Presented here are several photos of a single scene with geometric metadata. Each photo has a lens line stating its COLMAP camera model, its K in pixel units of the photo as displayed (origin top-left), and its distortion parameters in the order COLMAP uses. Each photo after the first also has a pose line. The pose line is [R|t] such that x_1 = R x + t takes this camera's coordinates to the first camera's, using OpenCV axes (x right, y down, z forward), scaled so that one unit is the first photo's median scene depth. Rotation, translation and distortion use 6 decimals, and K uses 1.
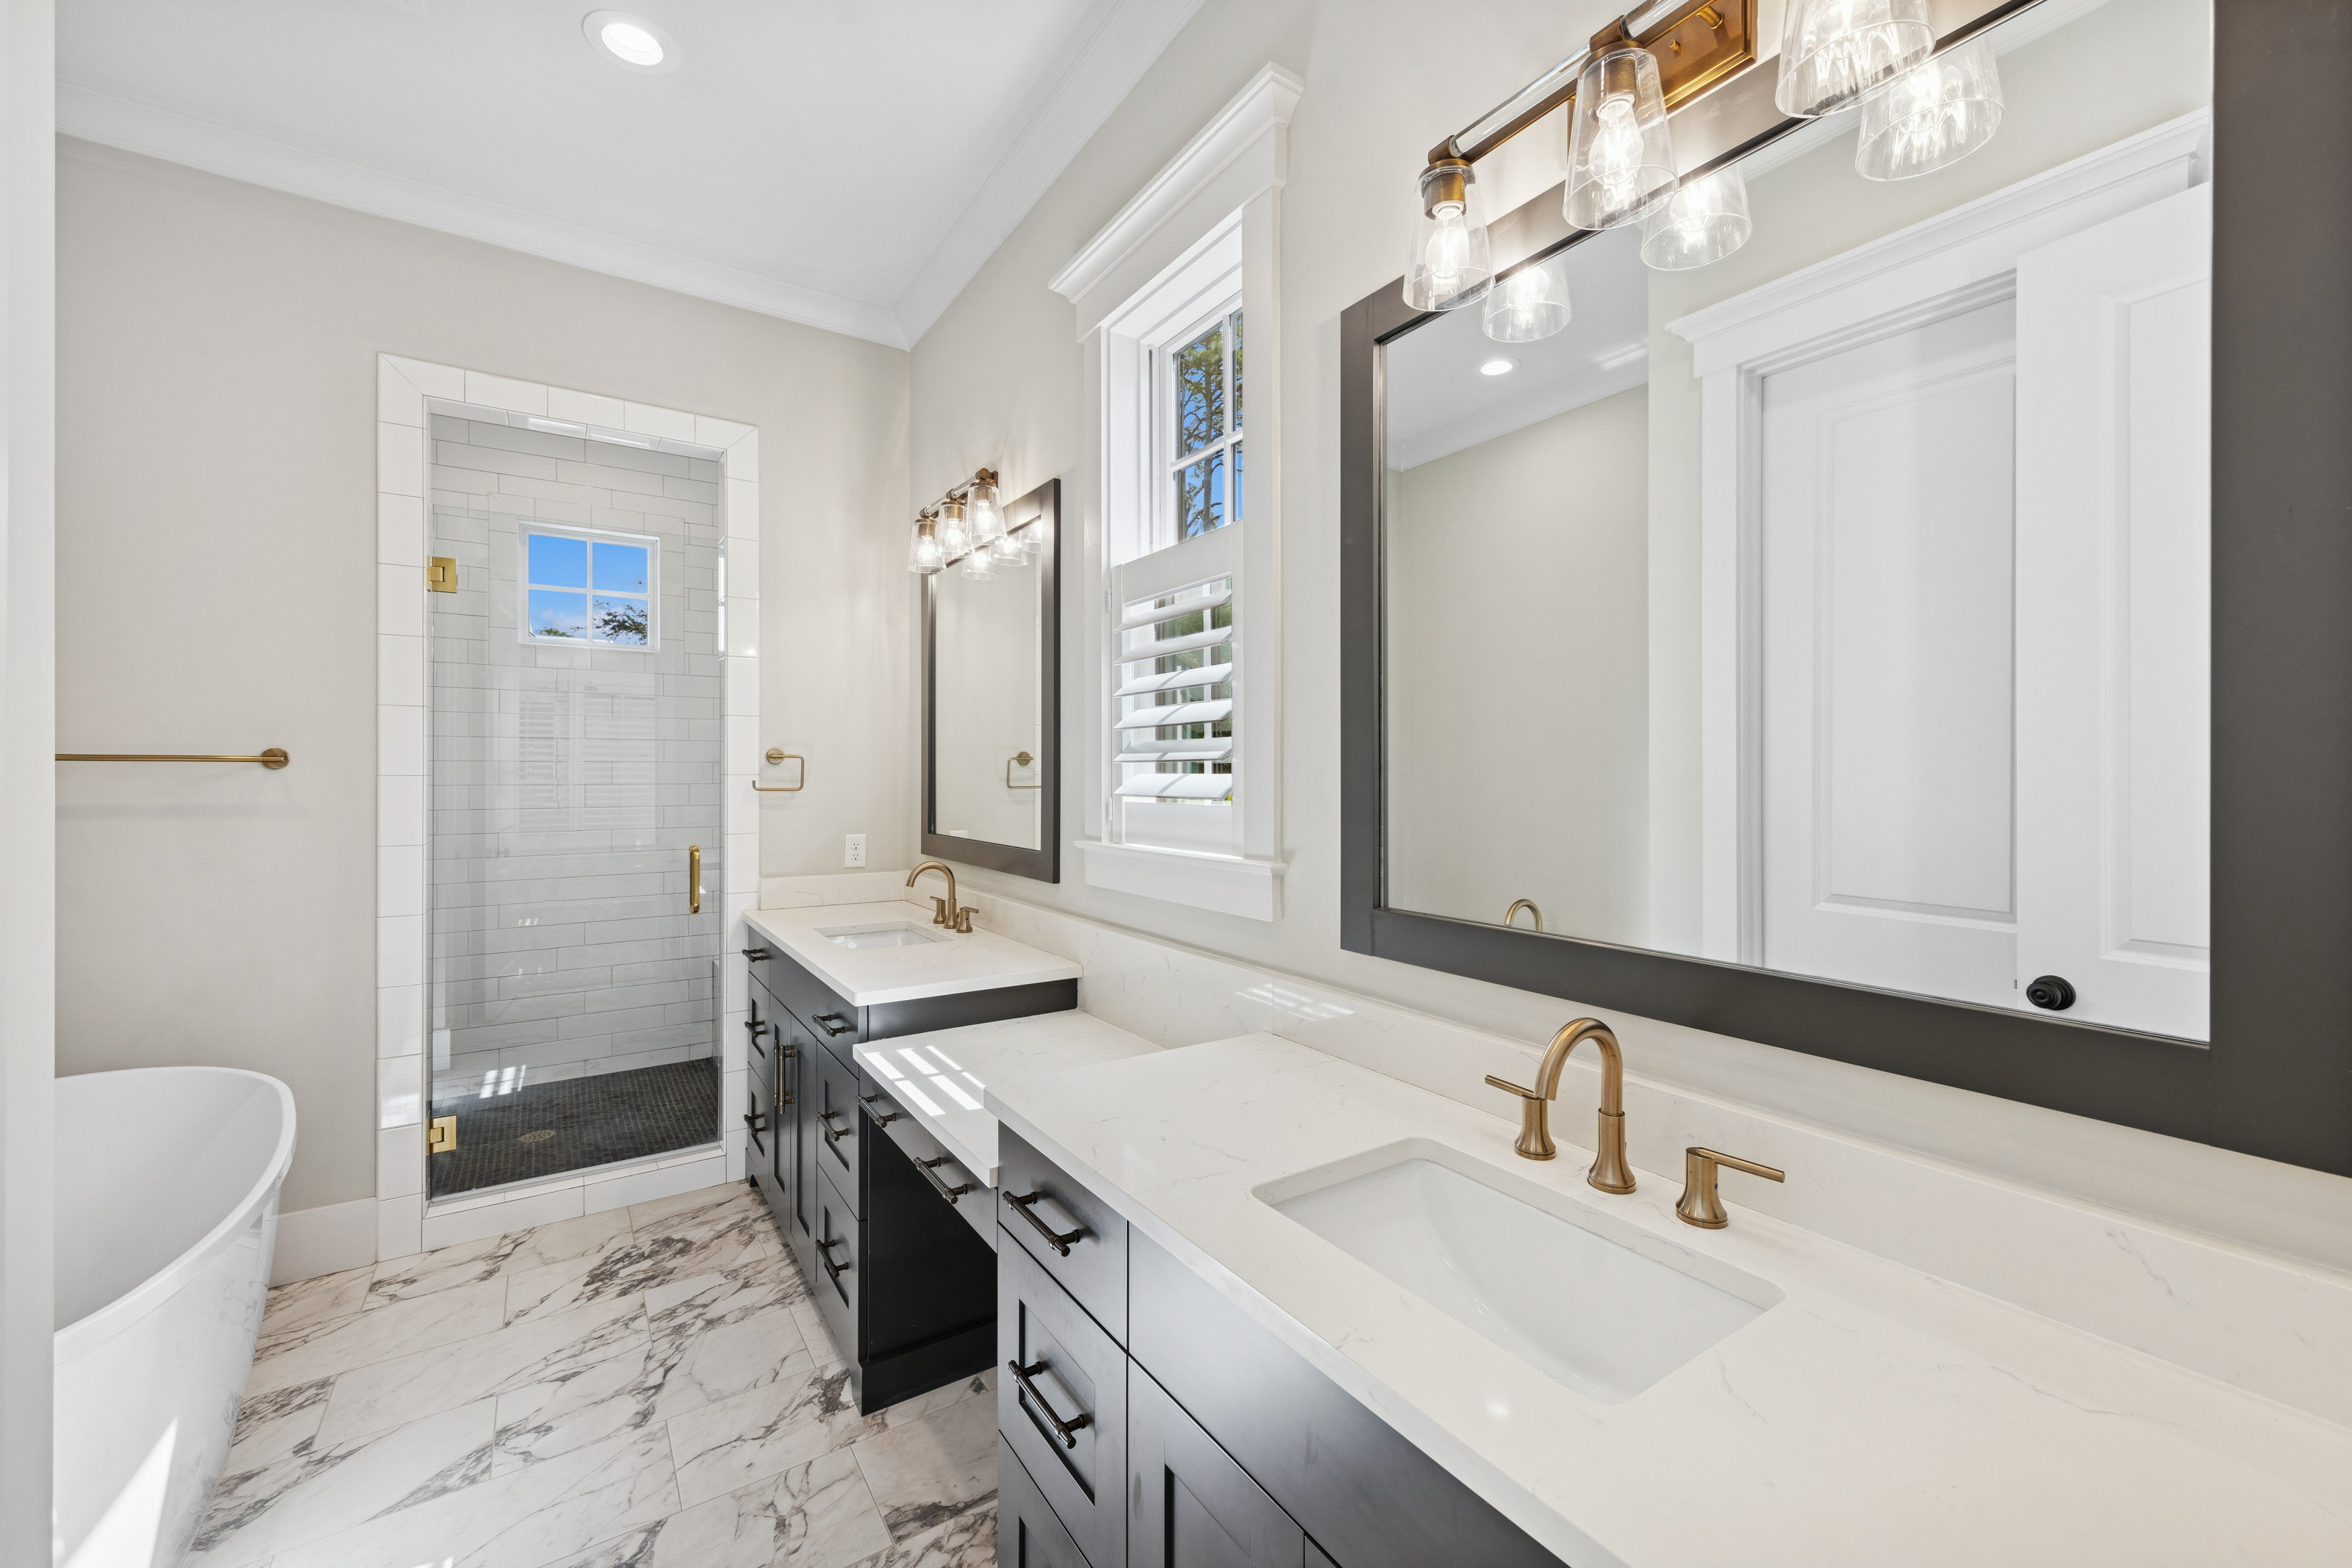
lens RADIAL K [[892.6, 0, 1174.9], [0, 892.6, 768.5], [0, 0, 1]] dist [-0.000467, 0.000056]
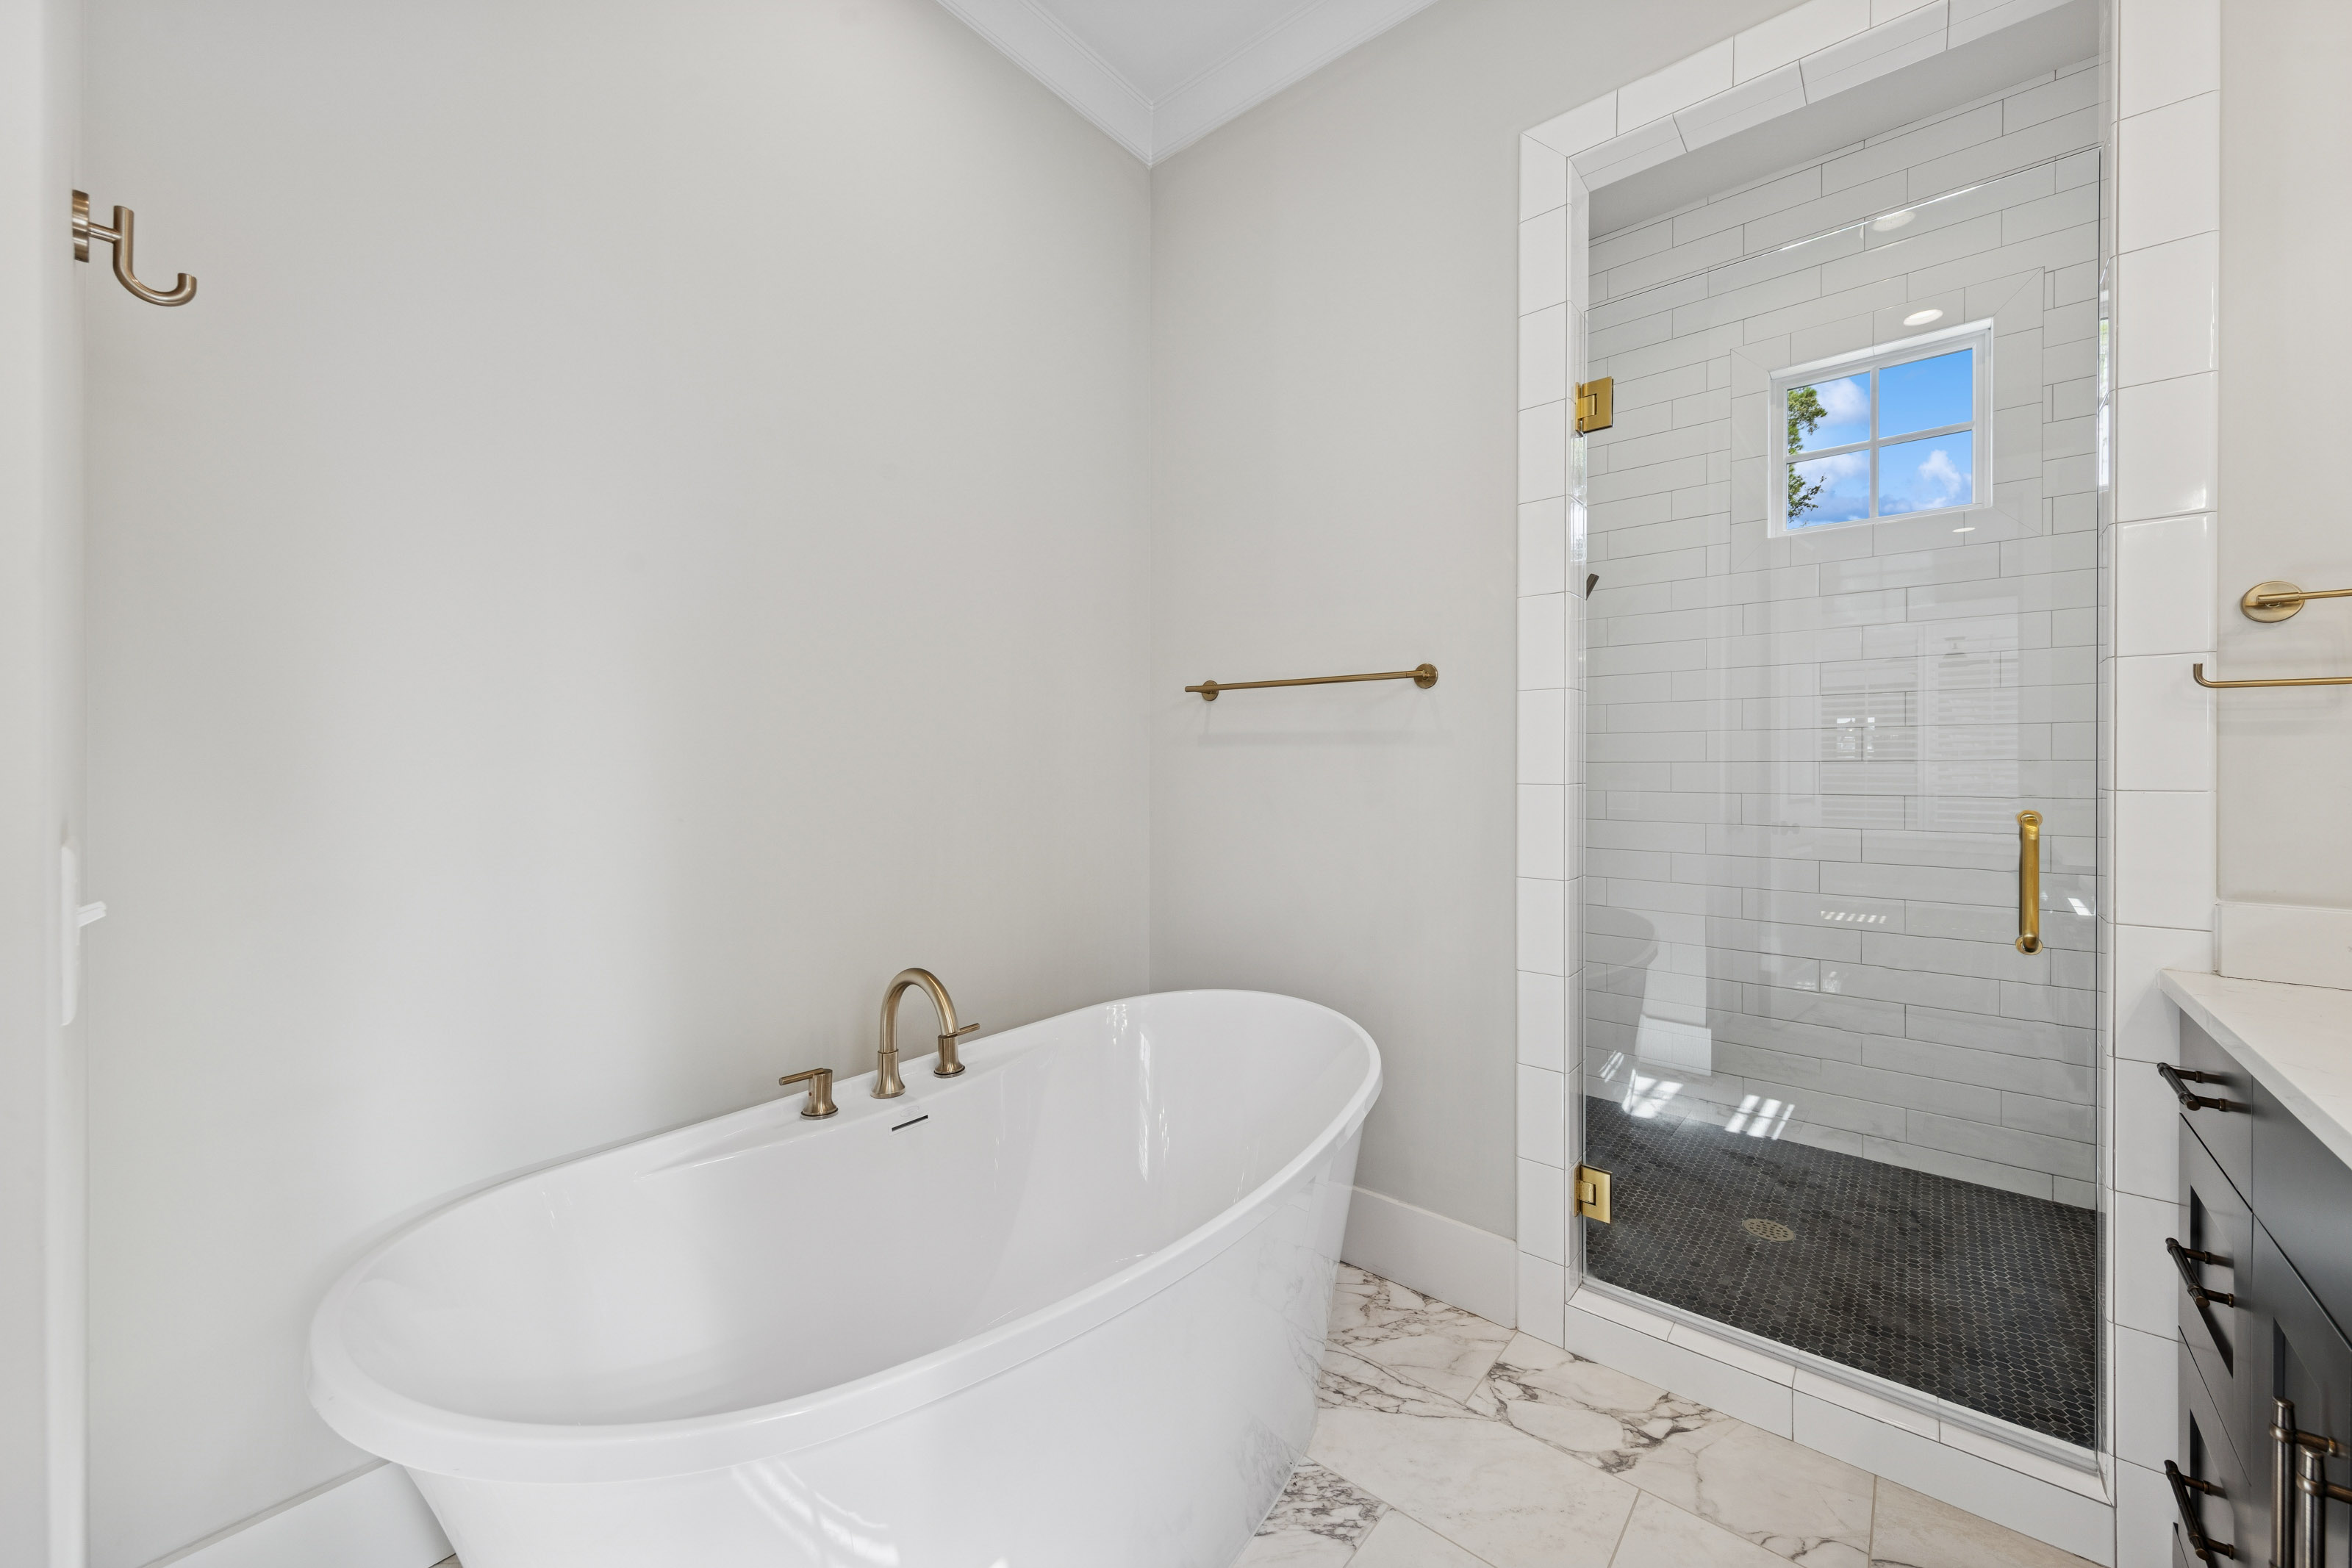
lens RADIAL K [[892.6, 0, 1174.9], [0, 892.6, 768.5], [0, 0, 1]] dist [-0.000467, 0.000056]
pose [[0.267964, 0.003262, -0.963423, -0.227980], [0.004512, 0.999979, 0.004641, 0.065995], [0.963418, -0.005590, 0.267944, 0.491746]]
